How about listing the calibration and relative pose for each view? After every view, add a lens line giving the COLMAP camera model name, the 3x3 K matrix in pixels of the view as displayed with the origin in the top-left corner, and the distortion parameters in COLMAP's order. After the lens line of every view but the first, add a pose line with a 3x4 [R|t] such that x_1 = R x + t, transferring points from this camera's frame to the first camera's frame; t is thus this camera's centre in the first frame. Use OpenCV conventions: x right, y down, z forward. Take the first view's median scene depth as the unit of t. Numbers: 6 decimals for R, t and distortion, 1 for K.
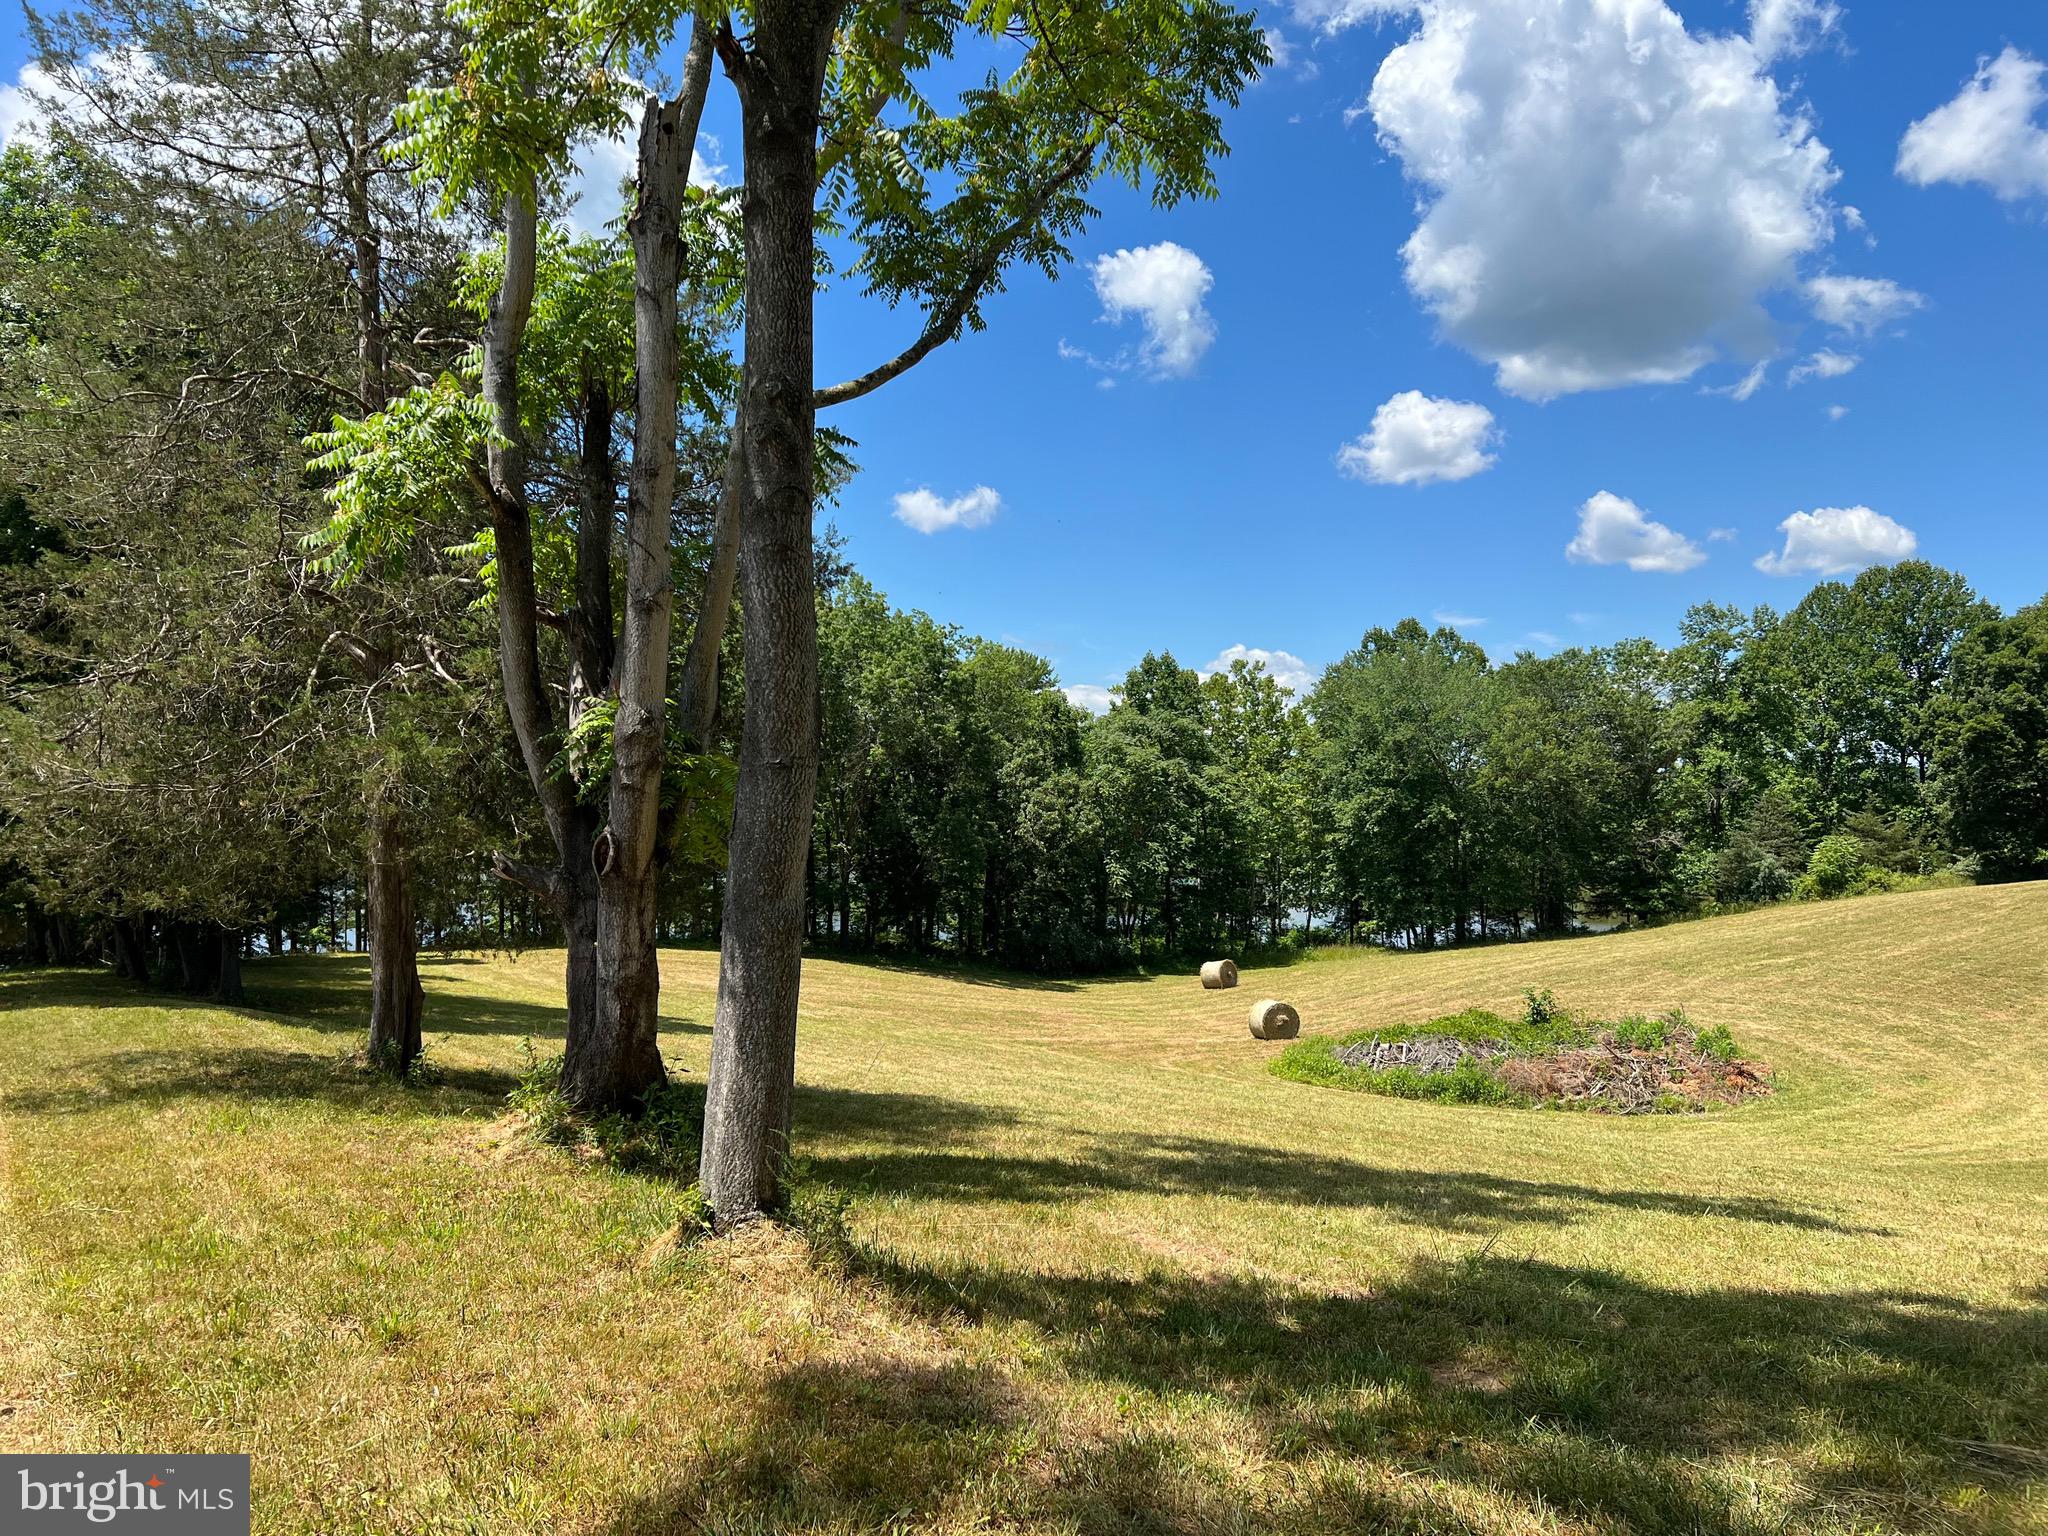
lens RADIAL K [[1522.5, 0, 1024.0], [0, 1522.5, 768.0], [0, 0, 1]] dist [0.103322, -0.149463]
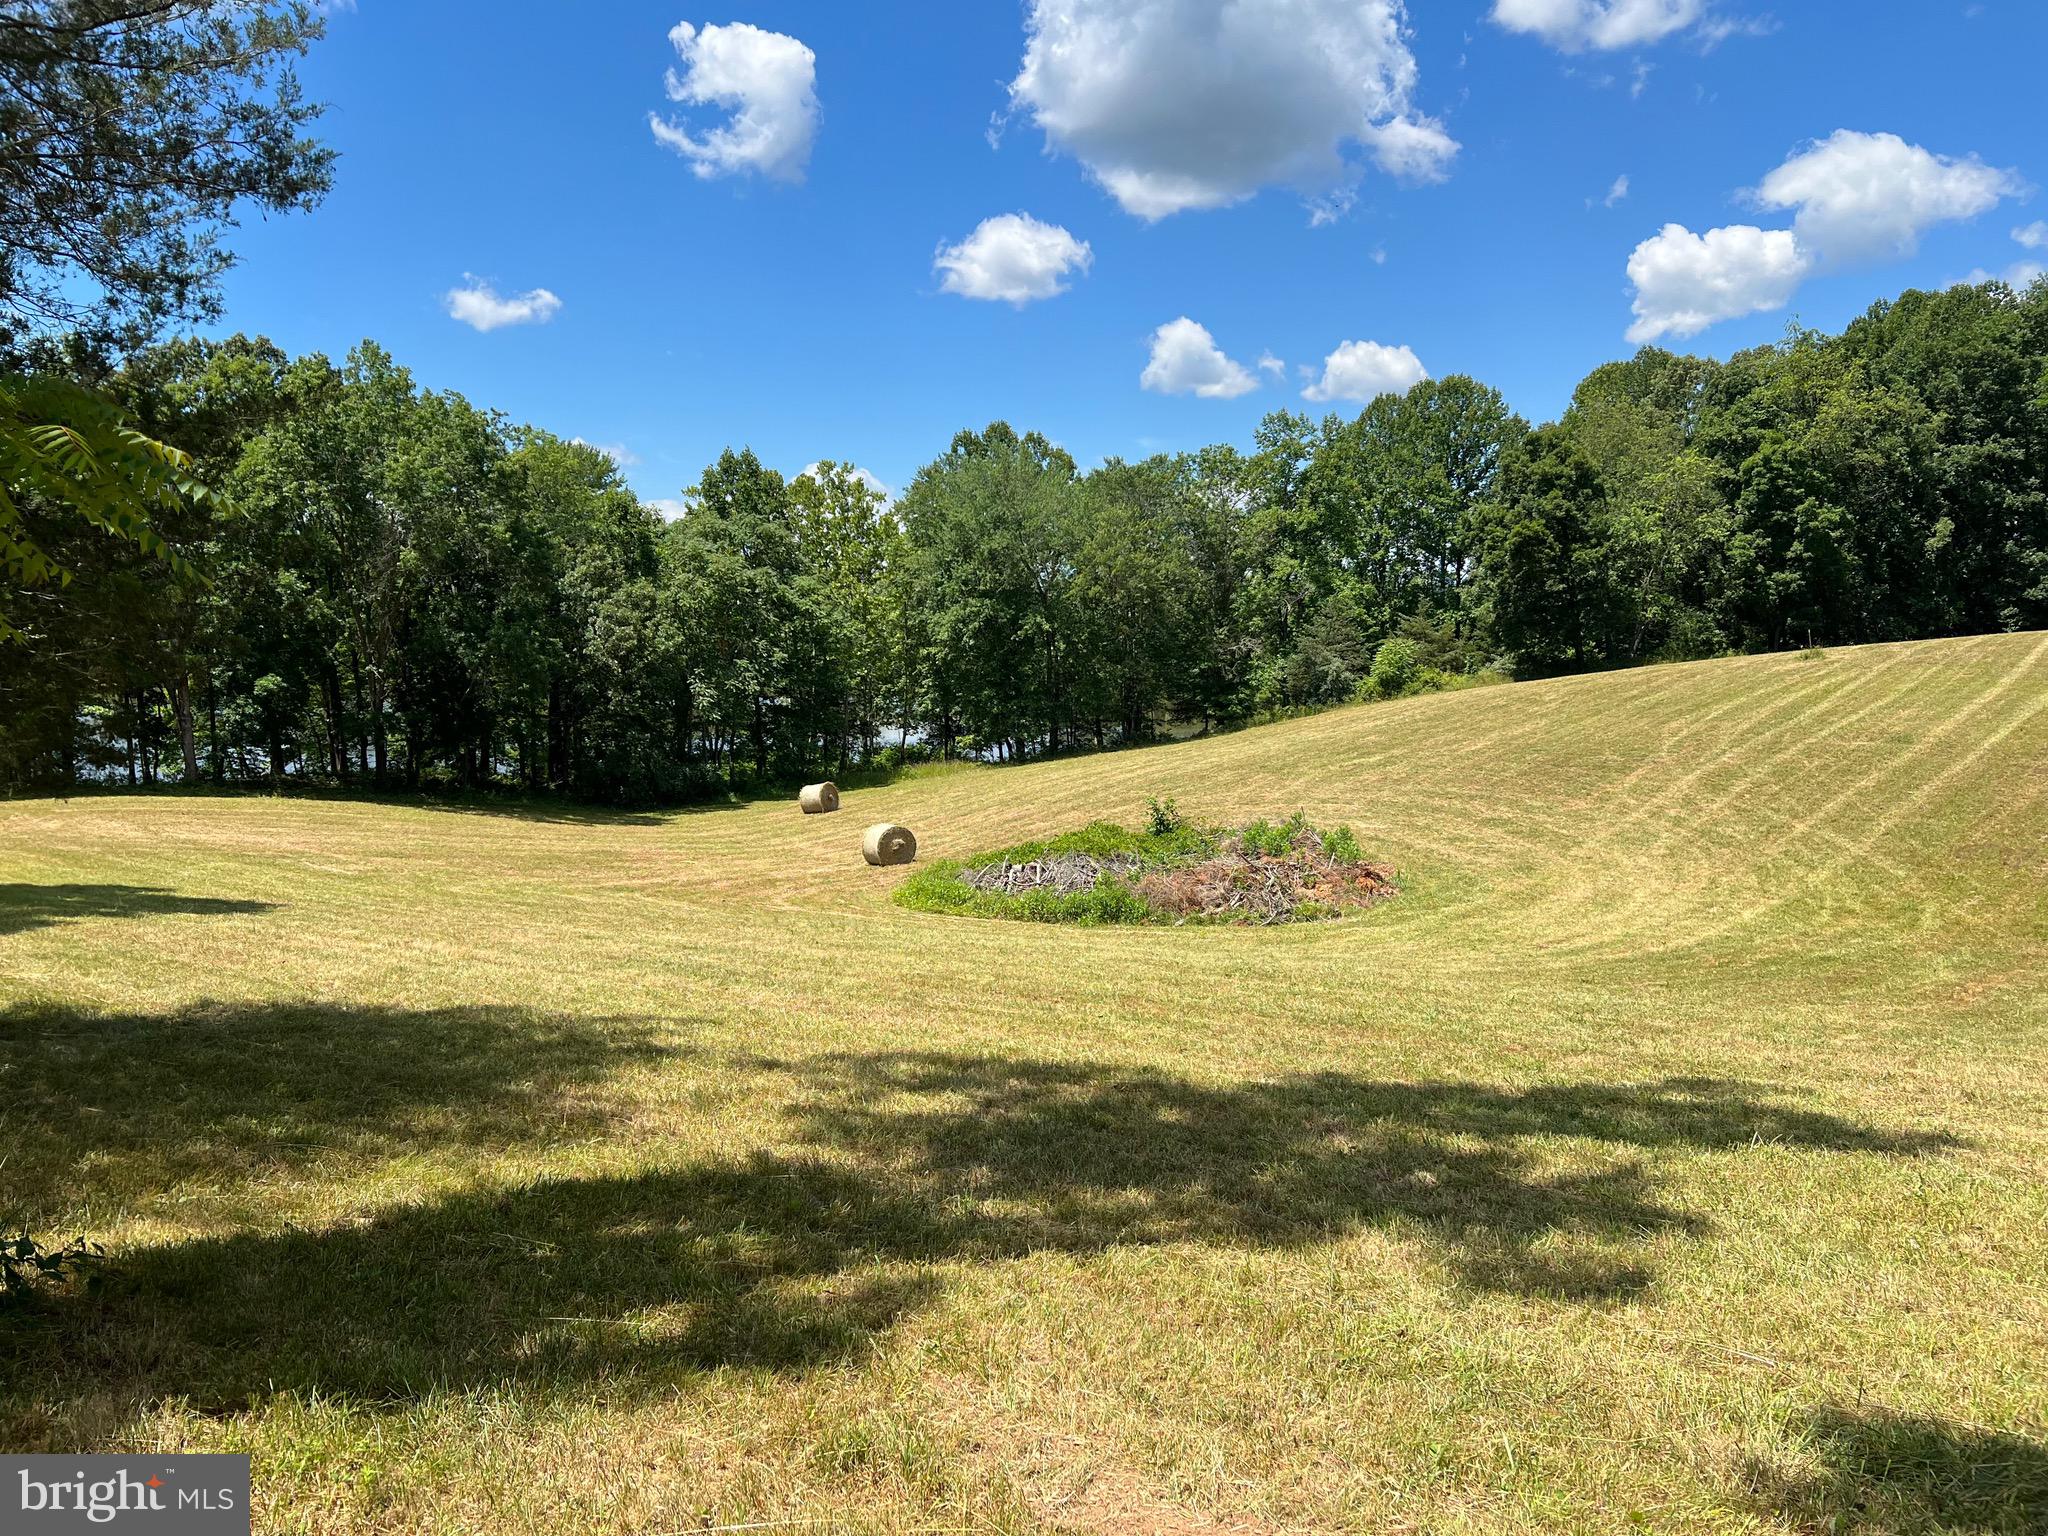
lens RADIAL K [[1520.0, 0, 1017.4], [0, 1520.0, 778.3], [0, 0, 1]] dist [0.171310, -0.430389]
pose [[0.962461, -0.040638, 0.268360, -0.005653], [0.007178, 0.992193, 0.124507, 0.006215], [-0.271324, -0.117907, 0.955239, 0.063809]]
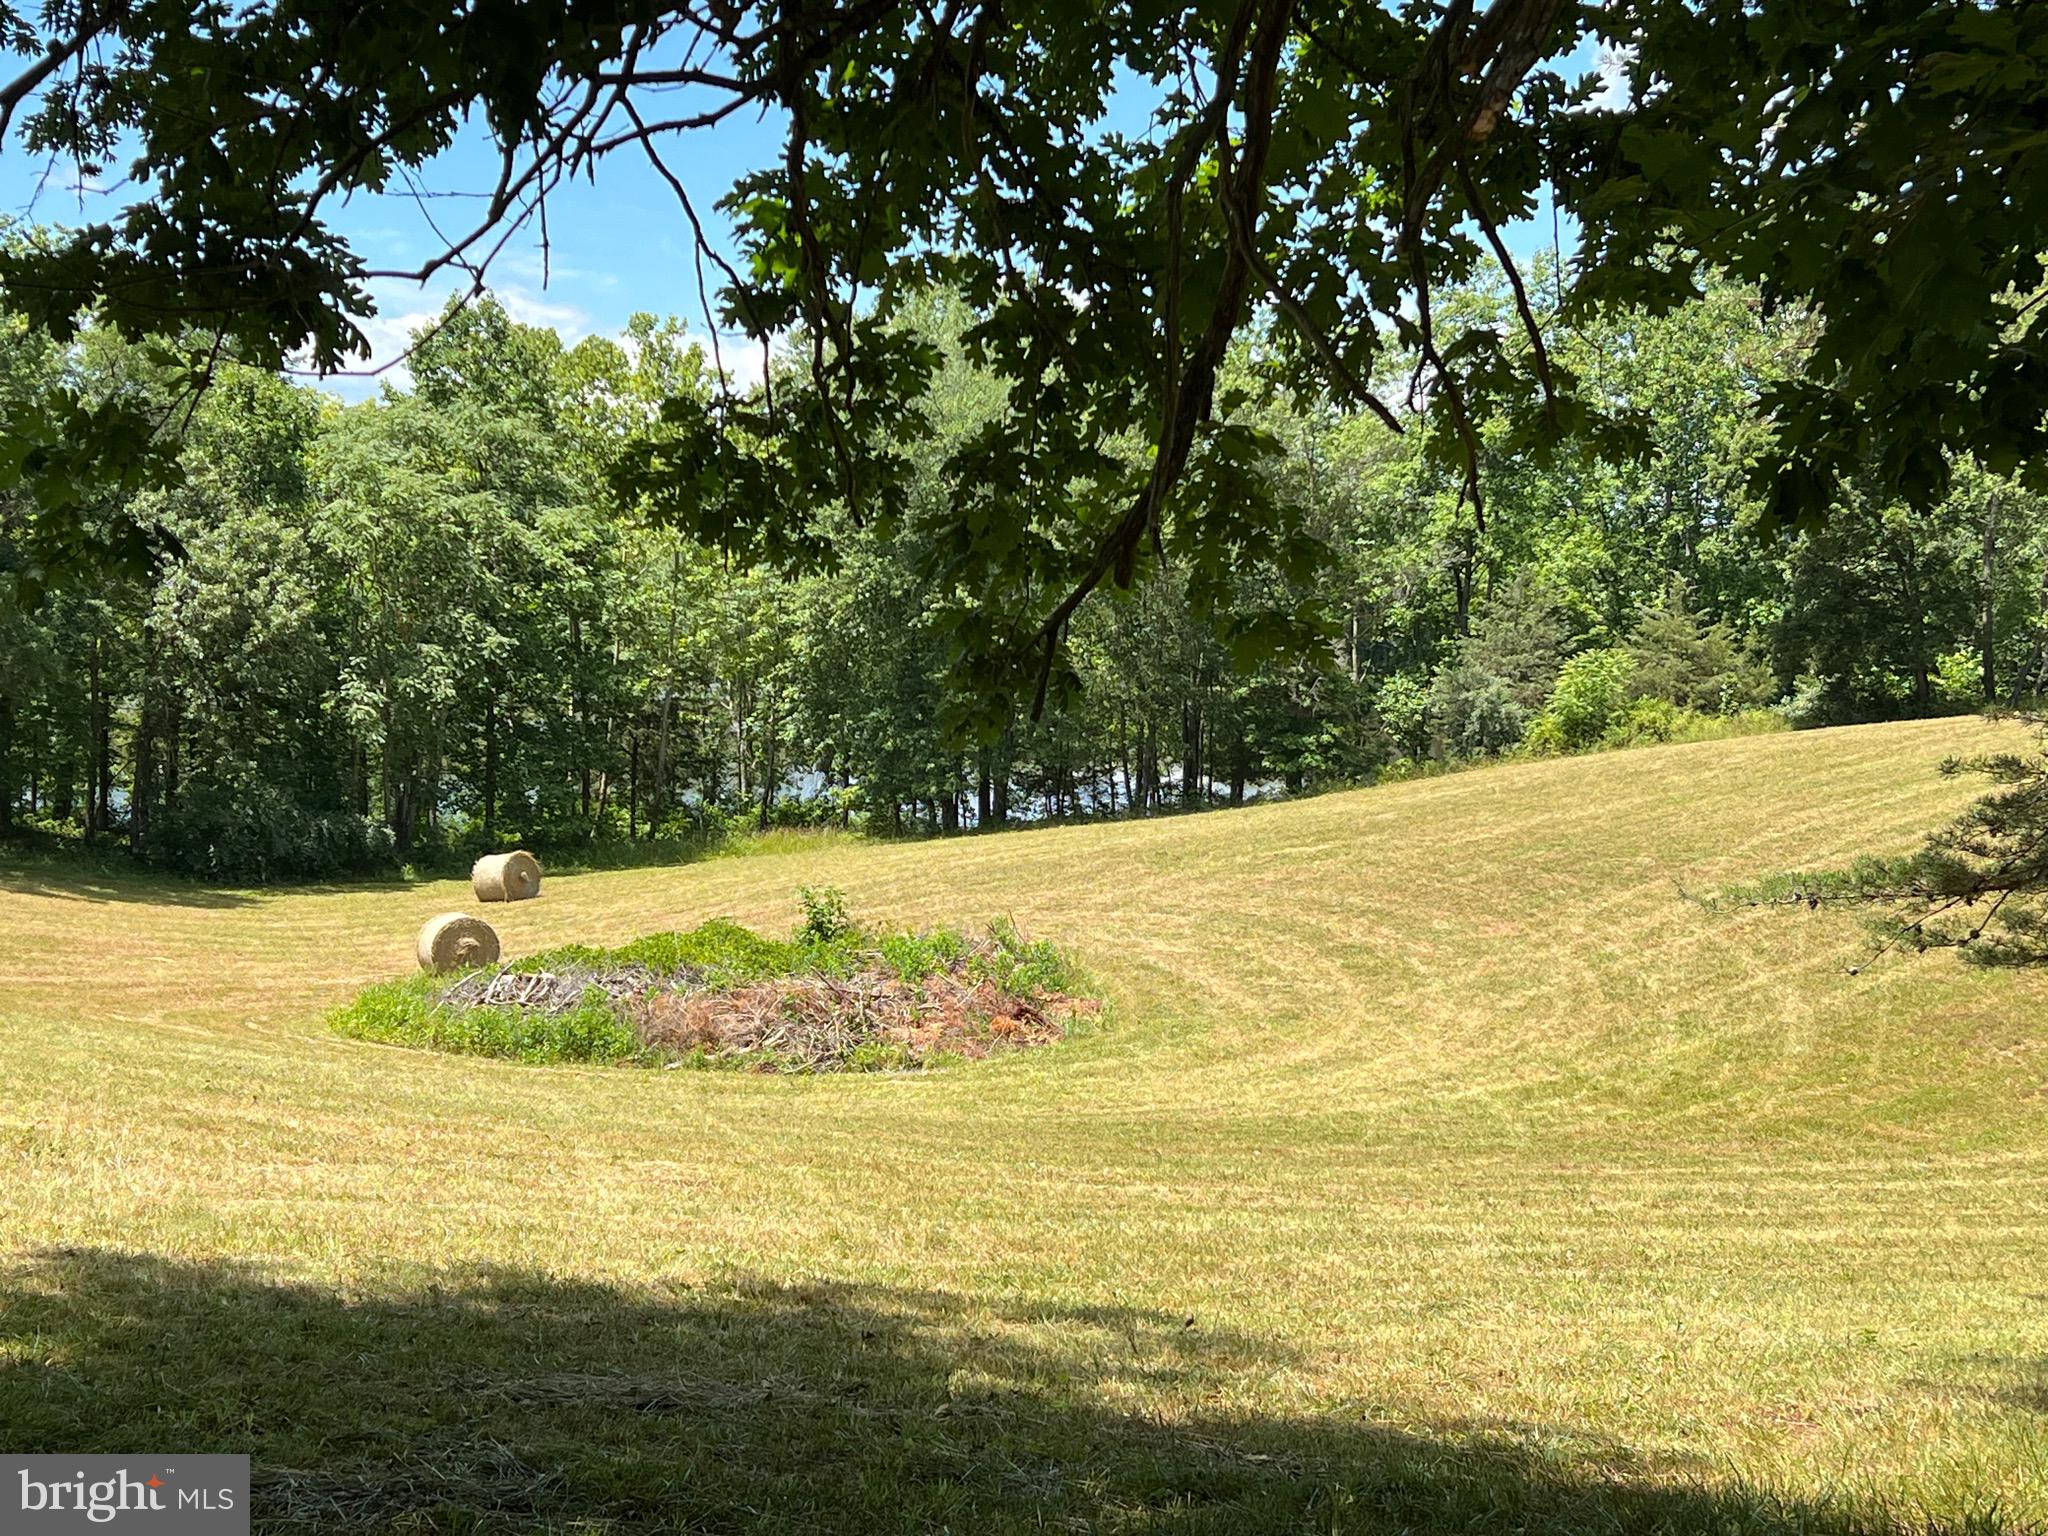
lens RADIAL K [[2945.5, 0, 1024.0], [0, 2945.5, 768.0], [0, 0, 1]] dist [0.104565, -0.131457]
pose [[0.988315, 0.008790, 0.152172, 0.133503], [-0.022173, 0.996007, 0.086475, -0.003941], [-0.150805, -0.088838, 0.984564, -0.091385]]
